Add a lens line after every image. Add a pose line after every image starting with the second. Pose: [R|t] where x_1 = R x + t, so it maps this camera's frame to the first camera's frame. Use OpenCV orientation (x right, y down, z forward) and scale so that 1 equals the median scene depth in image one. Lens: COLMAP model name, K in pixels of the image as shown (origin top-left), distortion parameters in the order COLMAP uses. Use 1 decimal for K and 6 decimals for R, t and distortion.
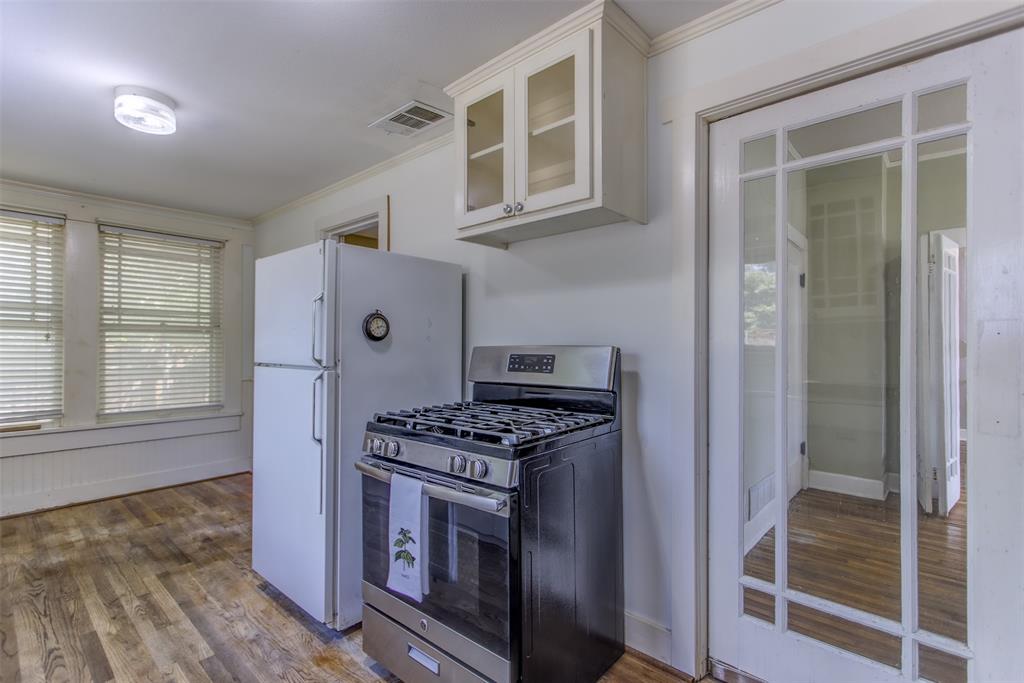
lens RADIAL K [[479.3, 0, 516.1], [0, 479.3, 342.5], [0, 0, 1]] dist [0.002169, -0.000119]
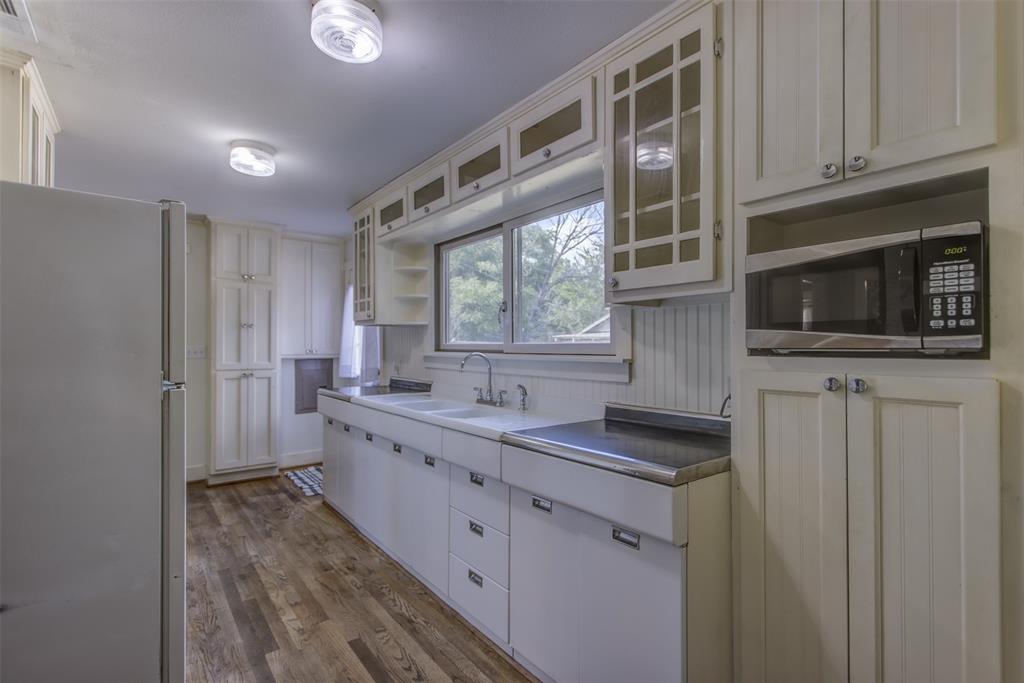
lens RADIAL K [[482.2, 0, 515.9], [0, 482.2, 342.6], [0, 0, 1]] dist [0.005013, 0.000413]
pose [[-0.984239, -0.000618, 0.176845, -1.080202], [-0.002759, 0.999926, -0.011863, -0.001771], [-0.176824, -0.012164, -0.984167, 1.560077]]
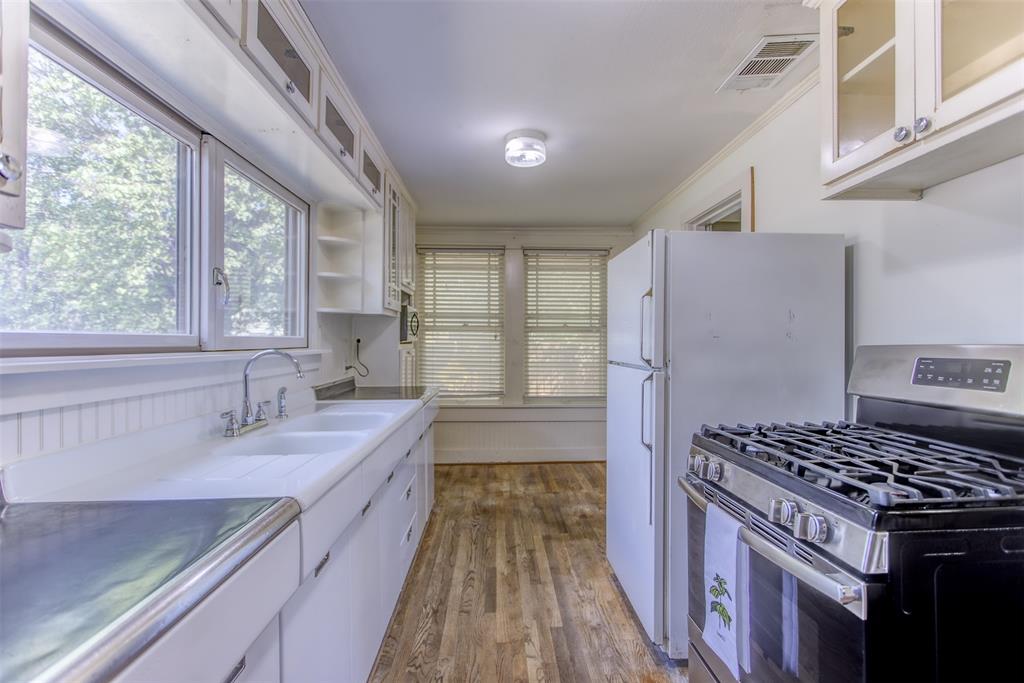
lens RADIAL K [[479.5, 0, 514.9], [0, 479.5, 342.6], [0, 0, 1]] dist [-0.000147, -0.000261]
pose [[0.693997, -0.002163, -0.719975, 0.068536], [0.007357, 0.999965, 0.004087, -0.002464], [0.719941, -0.008133, 0.693988, 0.136645]]
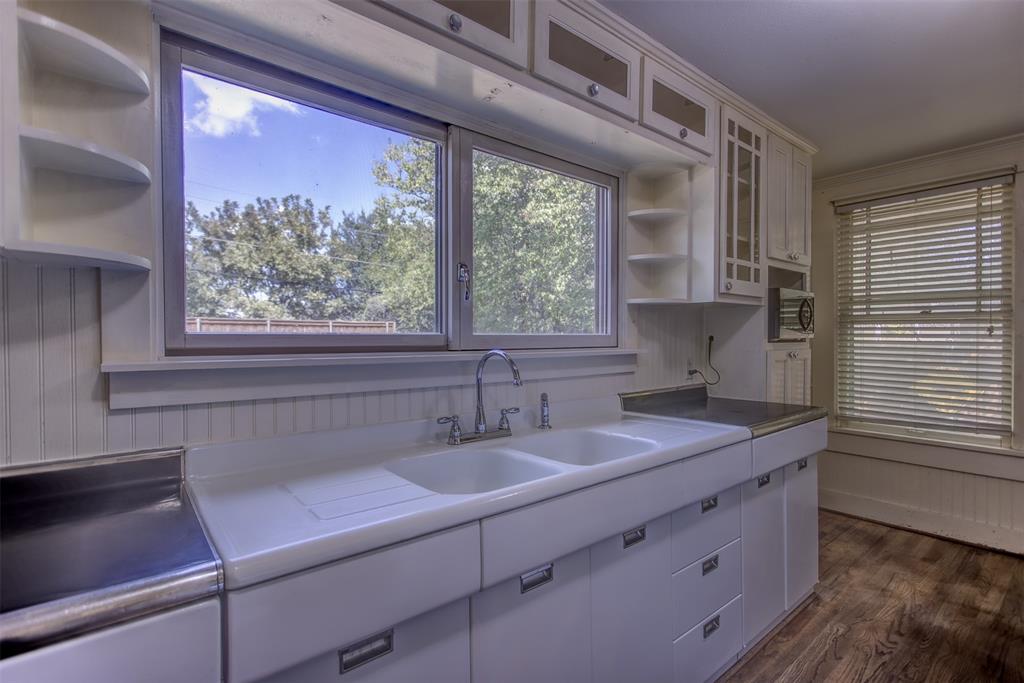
lens RADIAL K [[477.3, 0, 514.8], [0, 477.3, 344.0], [0, 0, 1]] dist [0.002195, -0.000258]
pose [[-0.158164, 0.006534, -0.987391, -0.113486], [0.009392, 0.999943, 0.005112, -0.002402], [0.987368, -0.008465, -0.158217, 0.526351]]
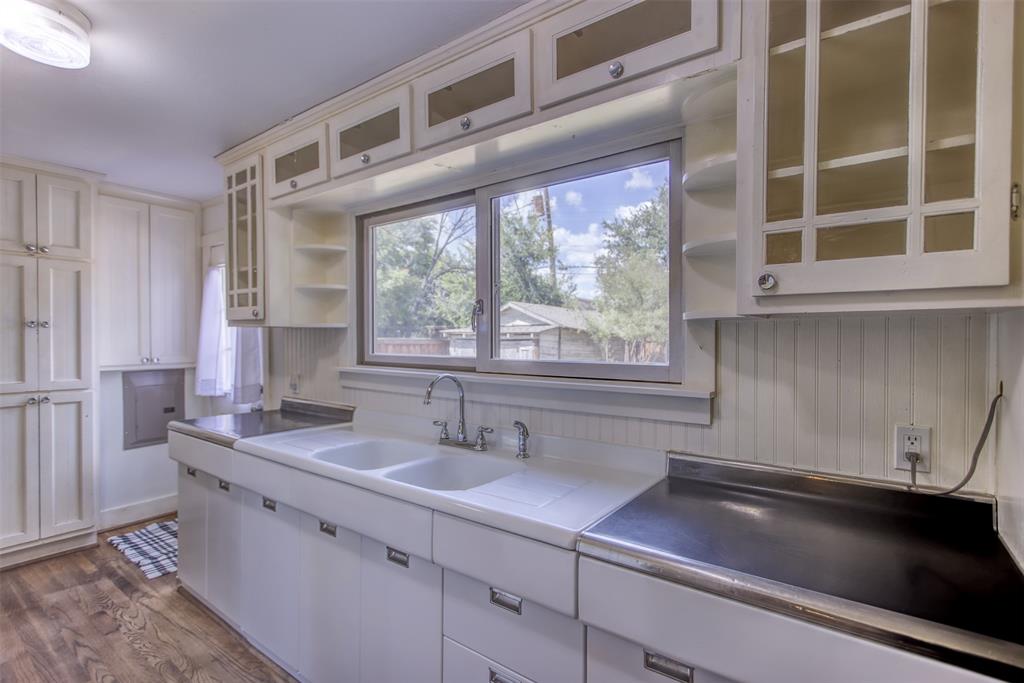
lens RADIAL K [[479.3, 0, 516.1], [0, 479.3, 342.5], [0, 0, 1]] dist [0.002169, -0.000119]
pose [[-0.995482, -0.002405, -0.094922, -0.812178], [-0.002838, 0.999986, 0.004428, -0.048619], [0.094910, 0.004678, -0.995475, 1.223420]]
